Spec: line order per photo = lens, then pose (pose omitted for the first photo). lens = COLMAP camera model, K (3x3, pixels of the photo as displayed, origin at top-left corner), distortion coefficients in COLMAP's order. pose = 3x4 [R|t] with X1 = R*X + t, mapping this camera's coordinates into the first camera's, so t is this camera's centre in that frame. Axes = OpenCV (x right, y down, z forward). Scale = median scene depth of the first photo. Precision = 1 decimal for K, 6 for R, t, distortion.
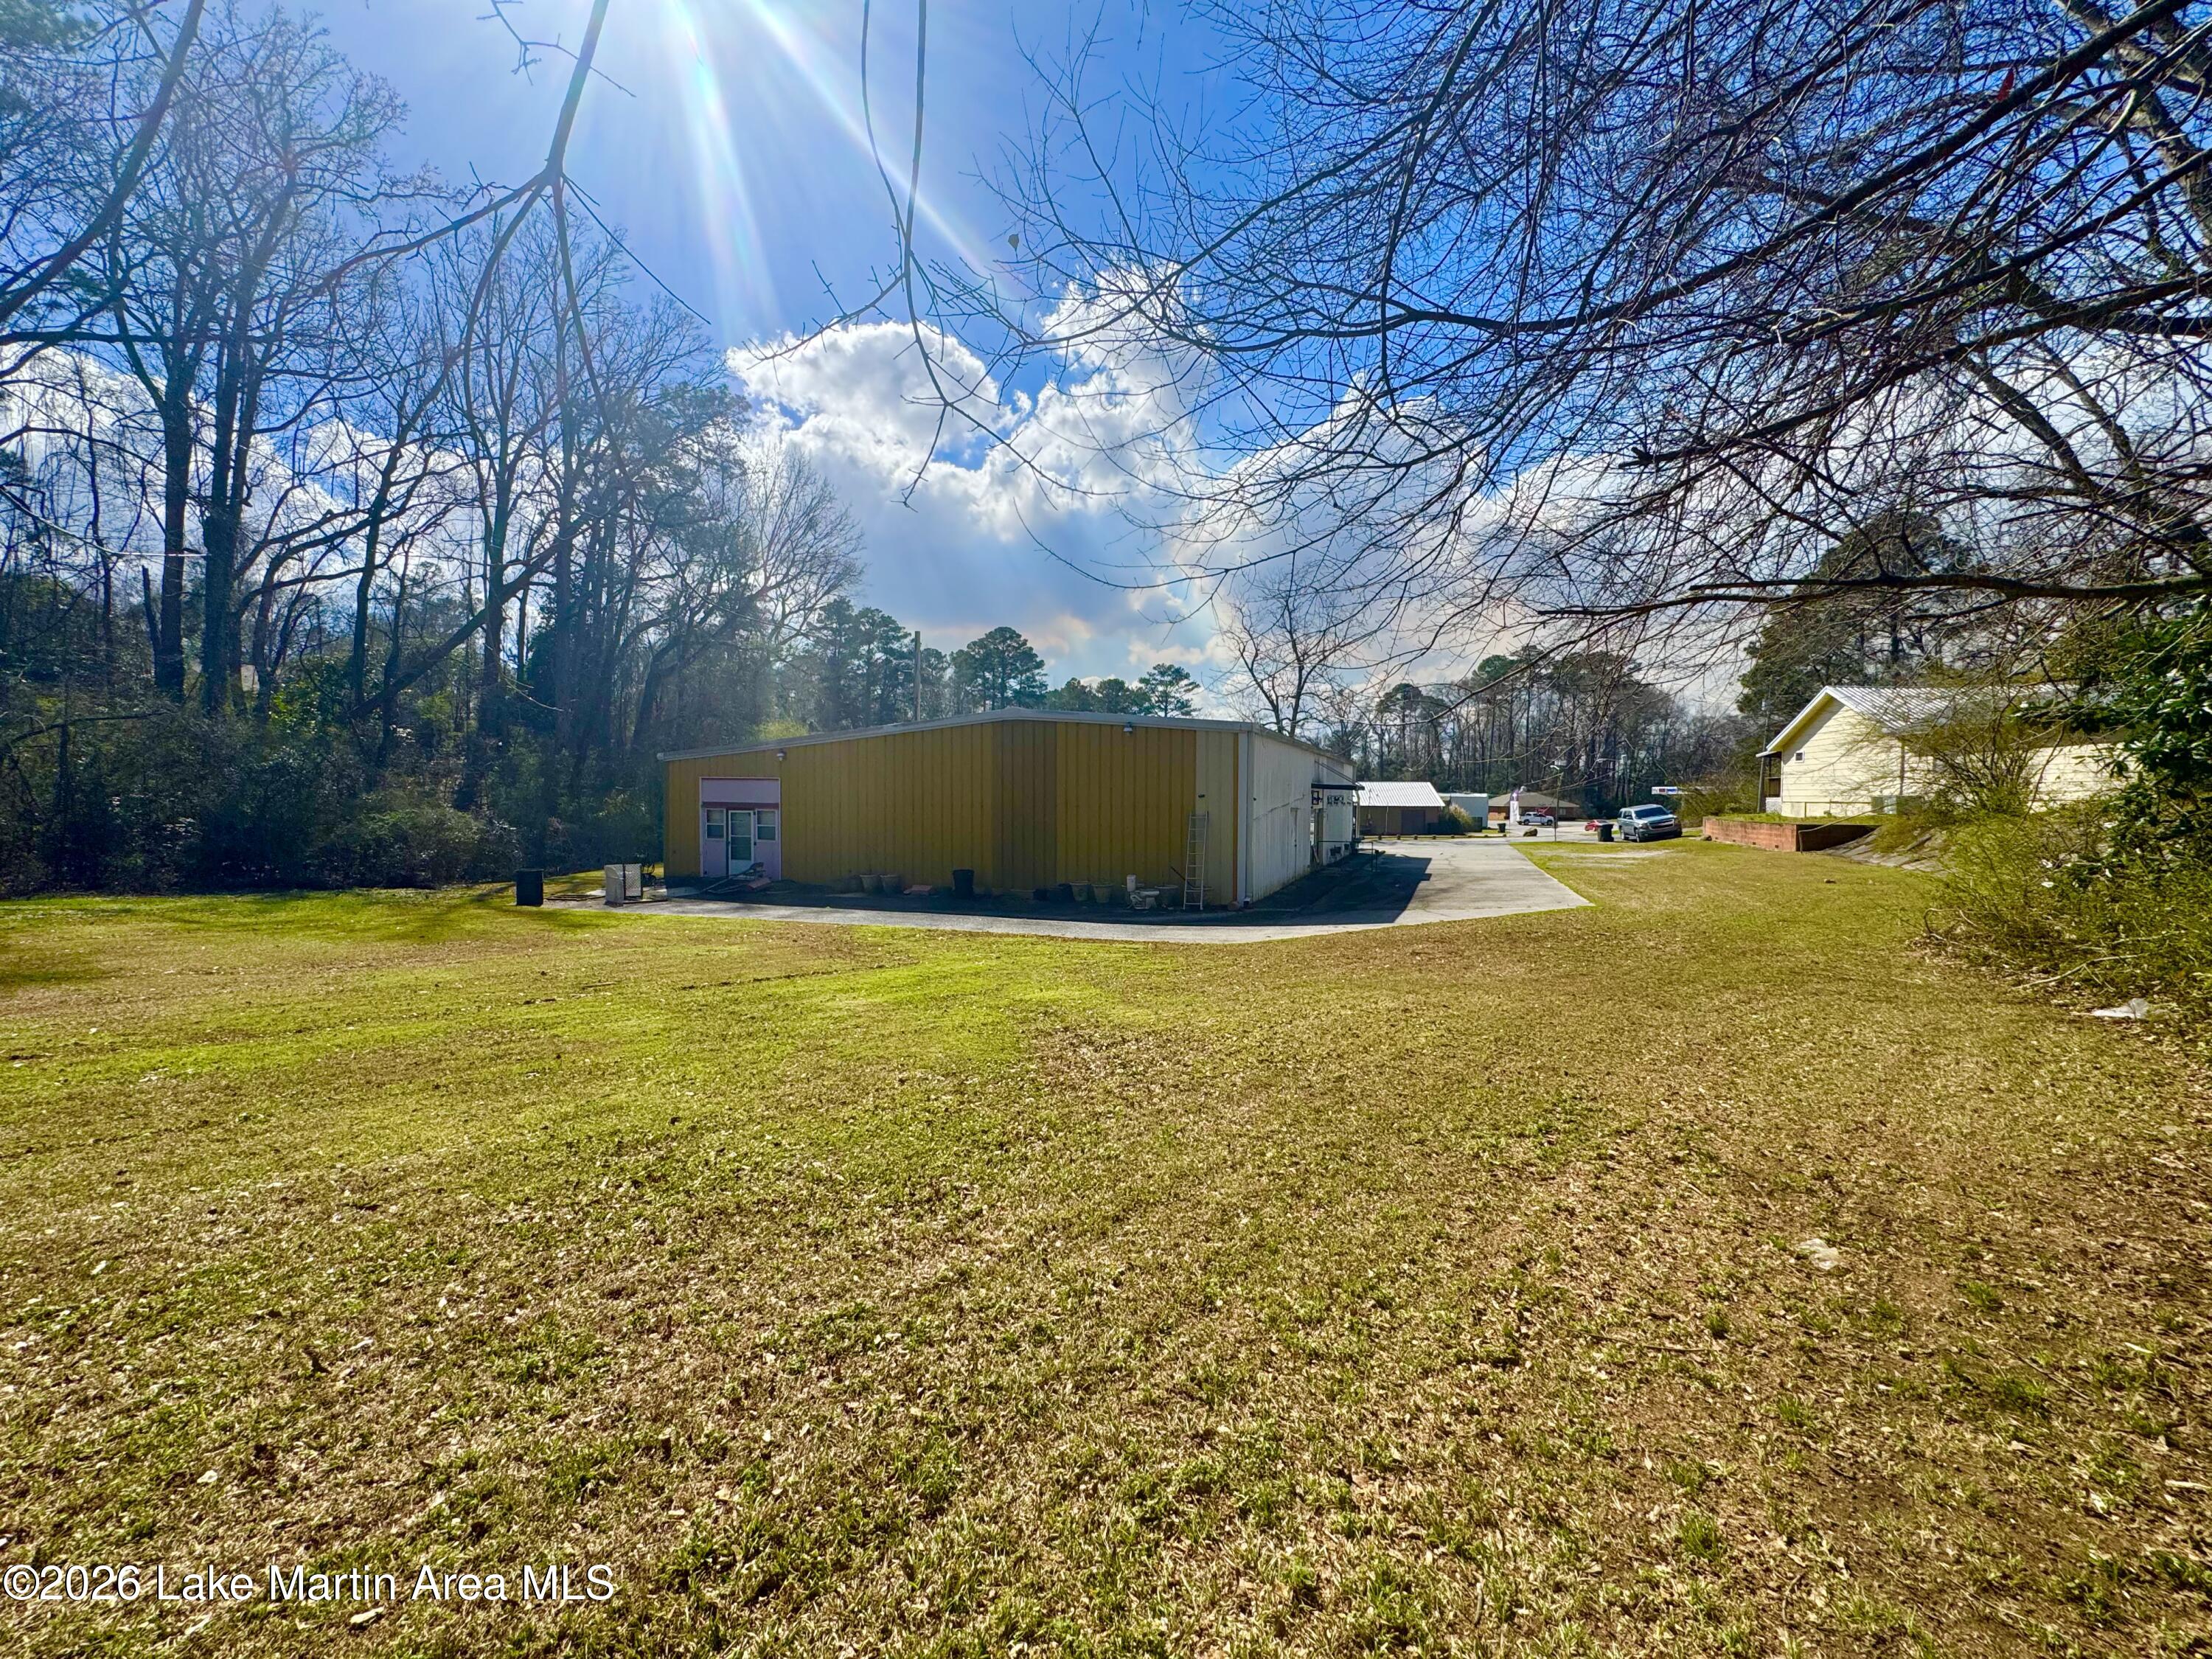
lens RADIAL K [[888.5, 0, 1119.9], [0, 888.5, 840.6], [0, 0, 1]] dist [0.000808, -0.009134]
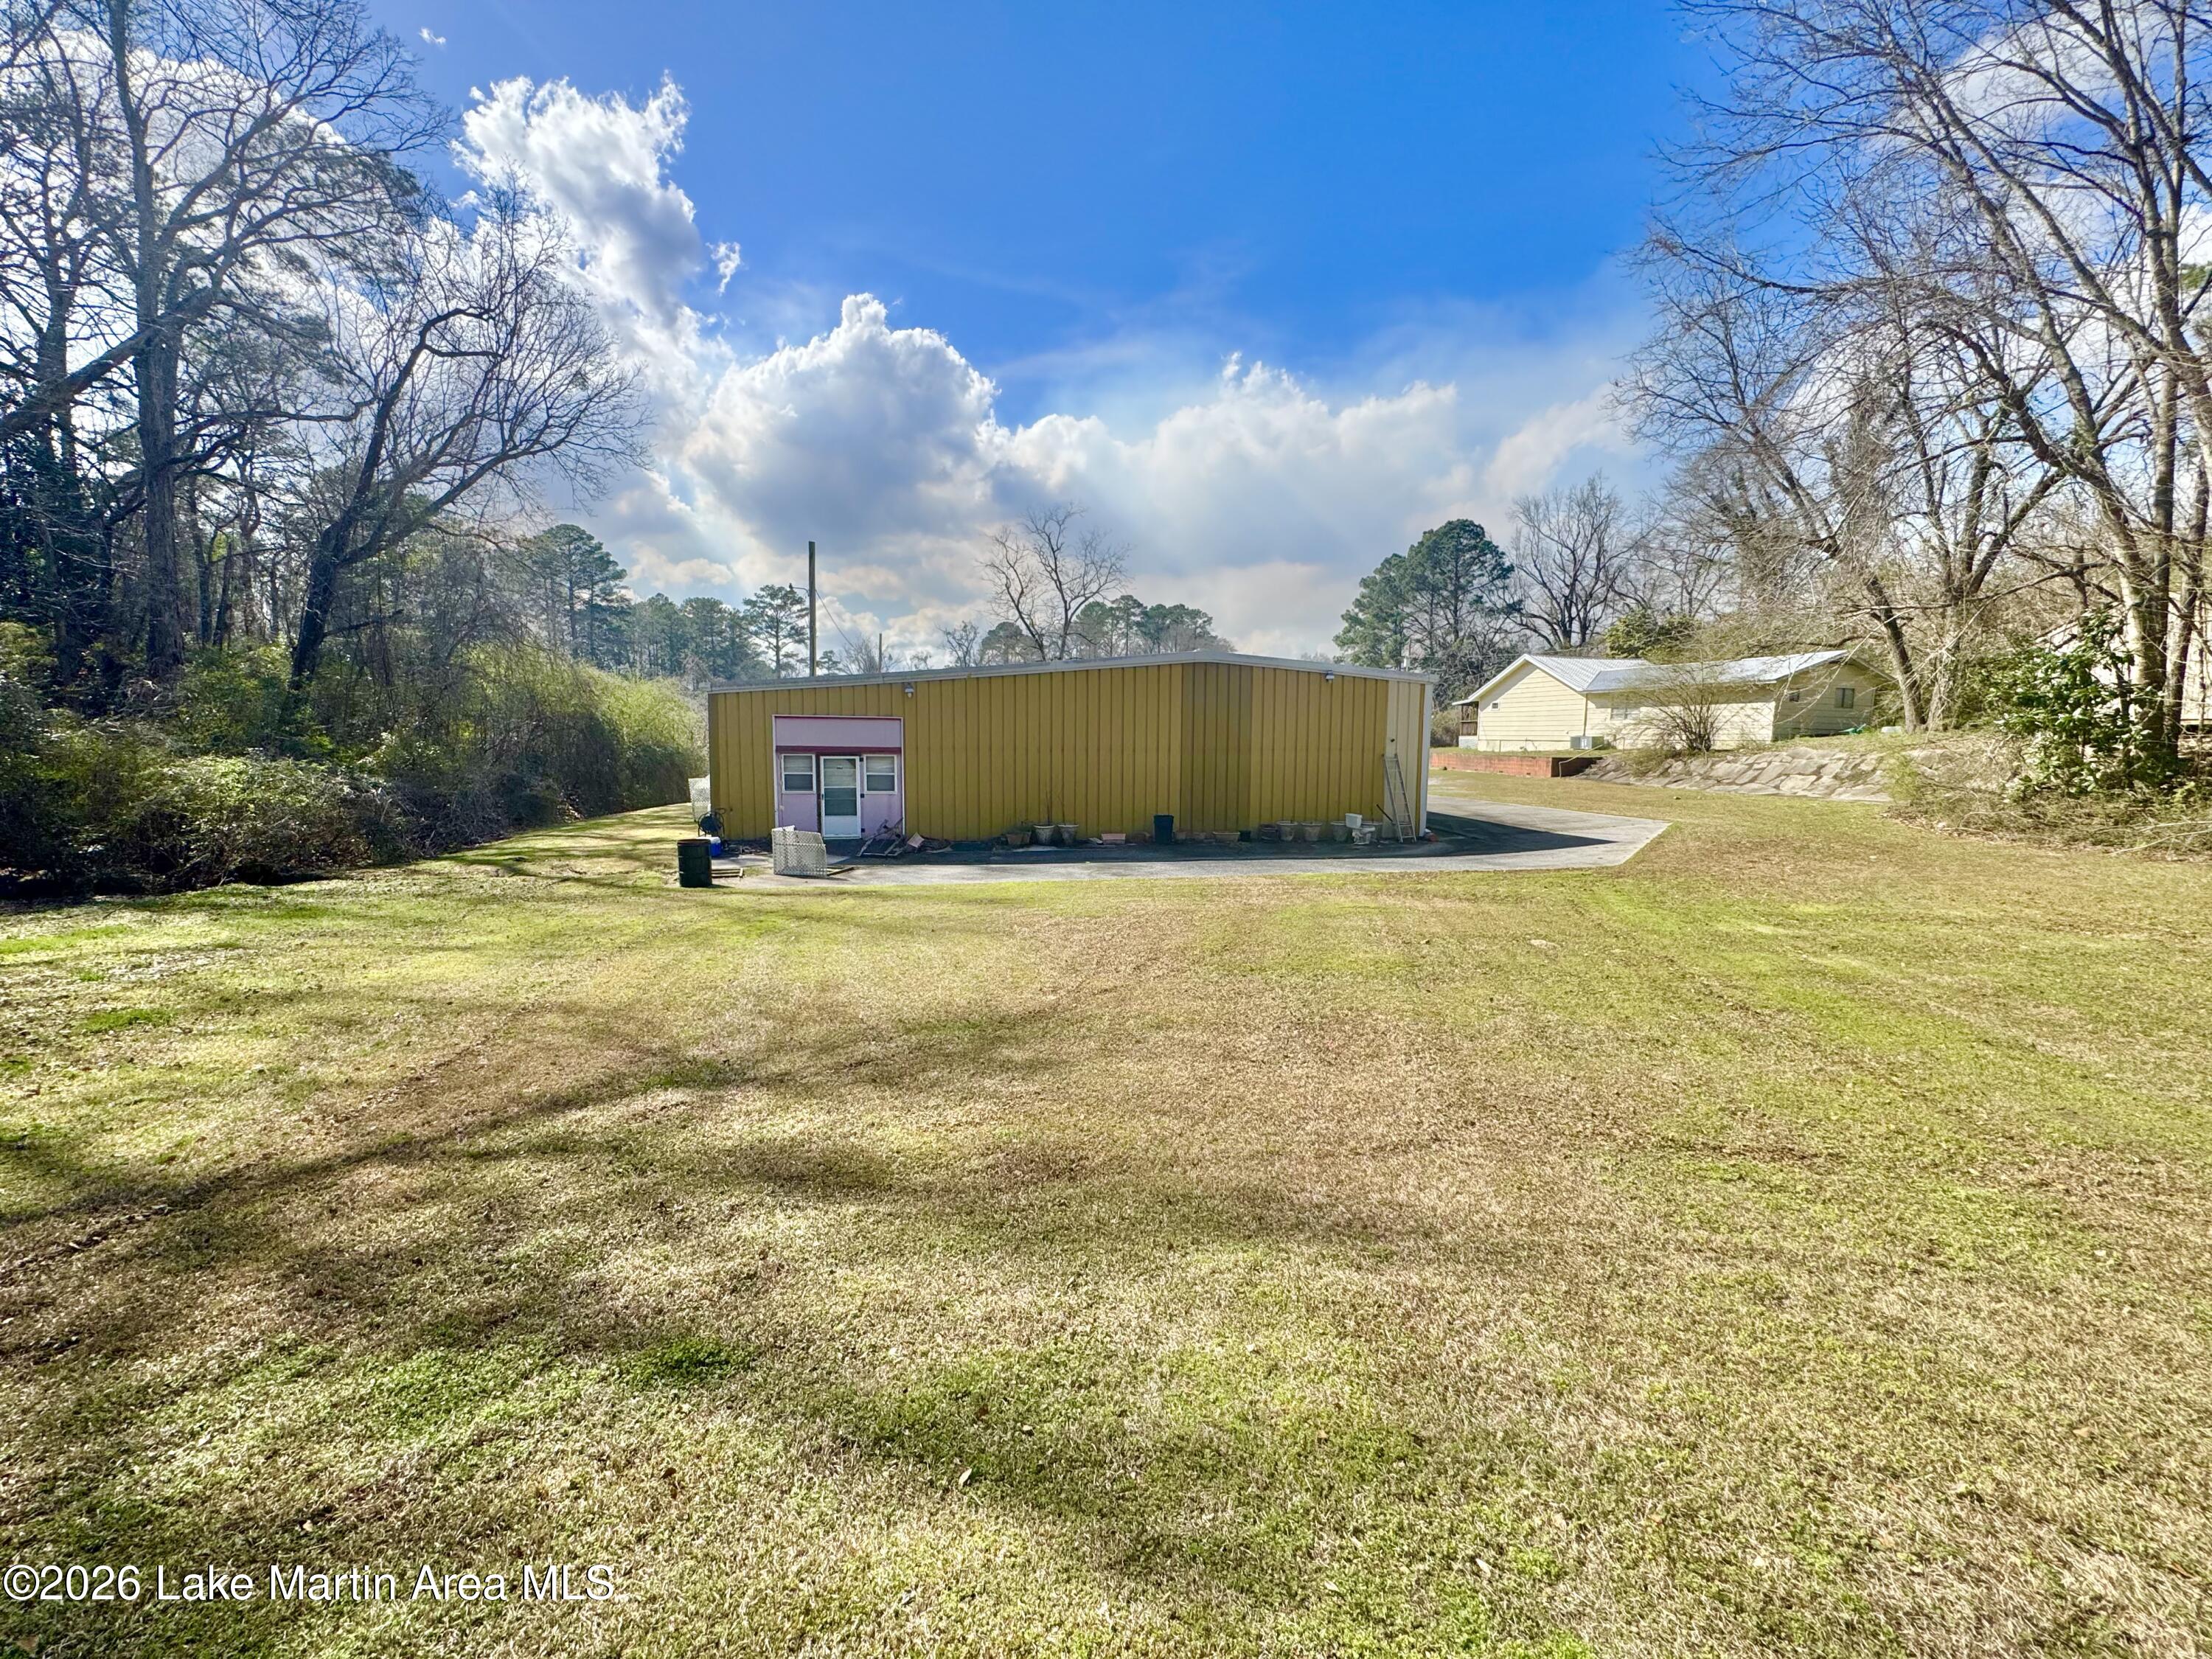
lens RADIAL K [[888.5, 0, 1119.9], [0, 888.5, 840.6], [0, 0, 1]] dist [0.000808, -0.009134]
pose [[0.883522, -0.055002, 0.465149, -0.647399], [0.020490, 0.996669, 0.078932, -0.017345], [-0.467941, -0.060208, 0.881706, 0.151470]]
